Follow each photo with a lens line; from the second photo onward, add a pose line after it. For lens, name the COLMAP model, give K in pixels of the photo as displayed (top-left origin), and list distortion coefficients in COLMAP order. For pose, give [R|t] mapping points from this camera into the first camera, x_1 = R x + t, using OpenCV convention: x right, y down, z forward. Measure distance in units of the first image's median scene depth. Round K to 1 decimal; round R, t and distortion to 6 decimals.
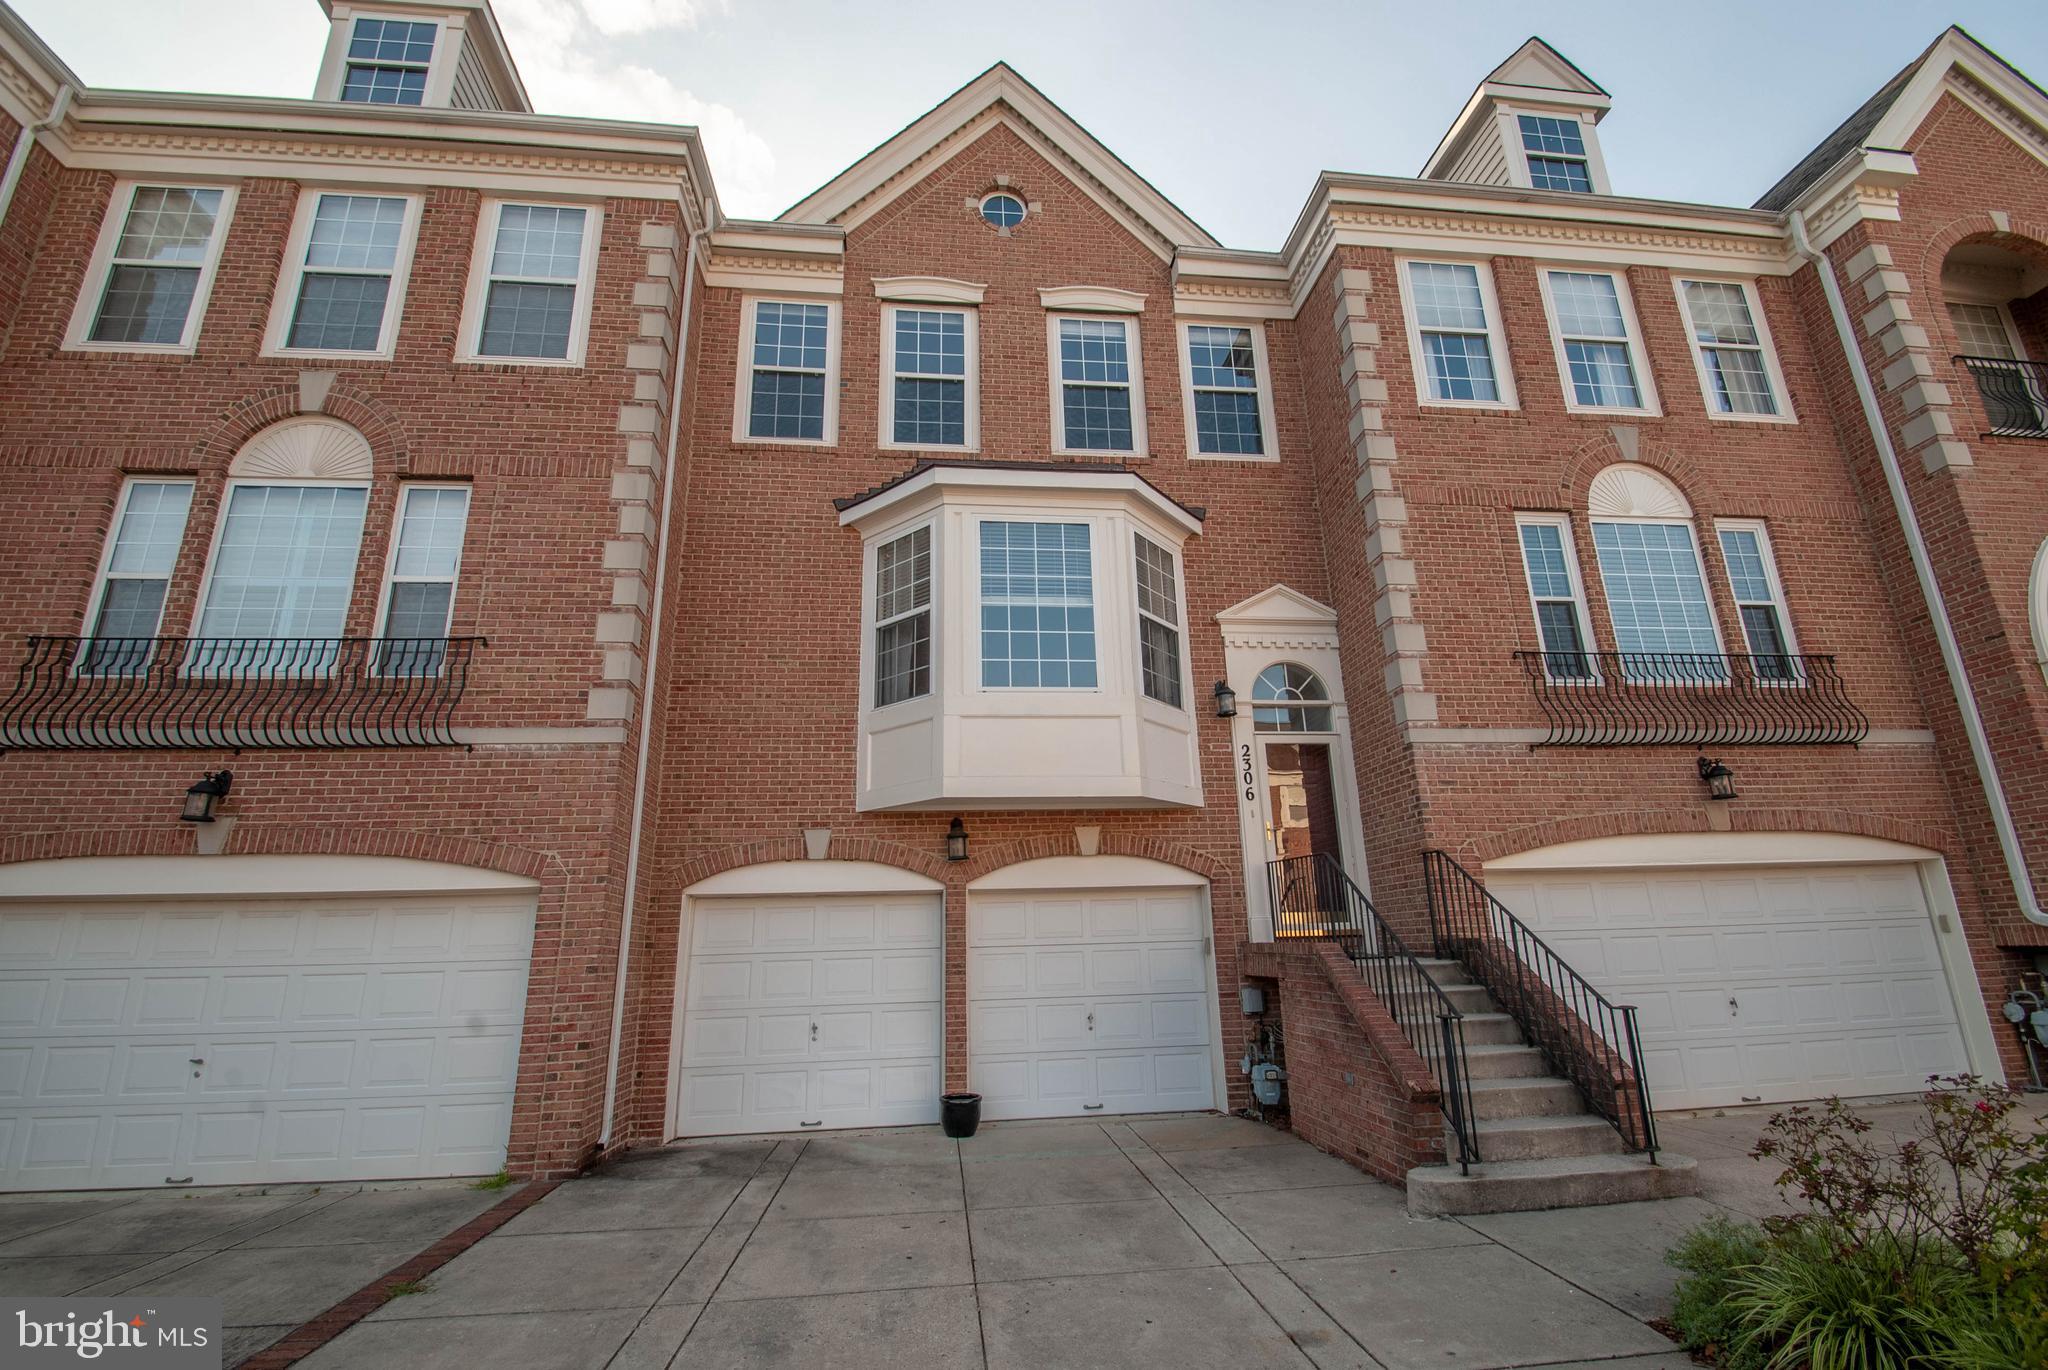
lens RADIAL K [[907.1, 0, 1031.0], [0, 907.1, 685.5], [0, 0, 1]] dist [0.013776, -0.019297]
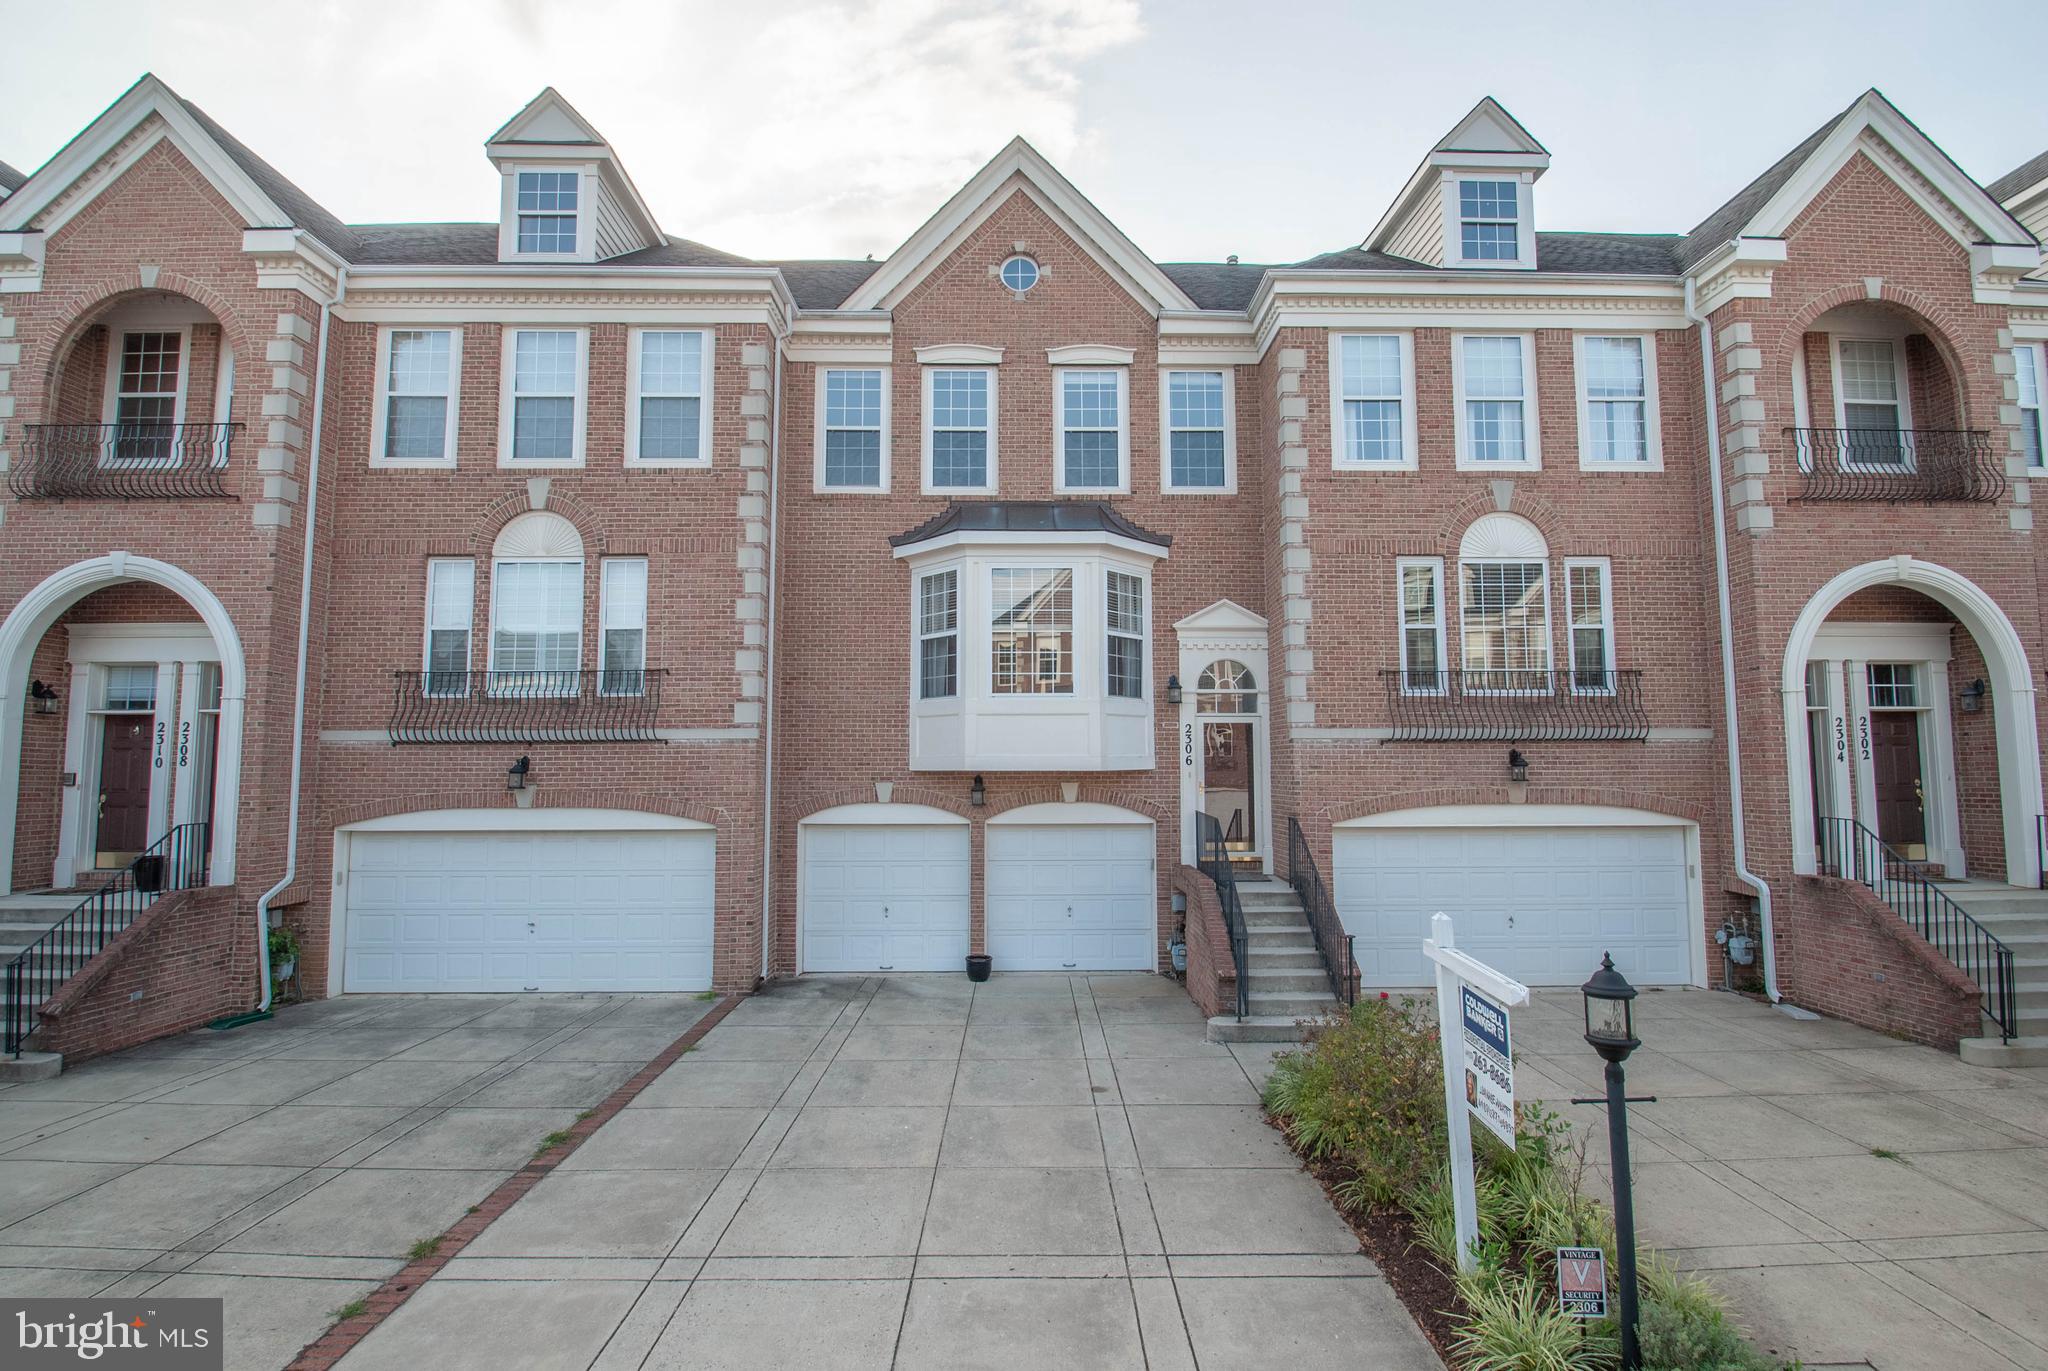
lens RADIAL K [[984.5, 0, 1024.0], [0, 984.5, 685.5], [0, 0, 1]] dist [-0.000315, -0.014481]
pose [[0.994225, 0.015246, -0.106226, 0.155602], [0.006173, 0.980092, 0.198450, -0.306885], [0.107137, -0.197960, 0.974338, -0.493762]]
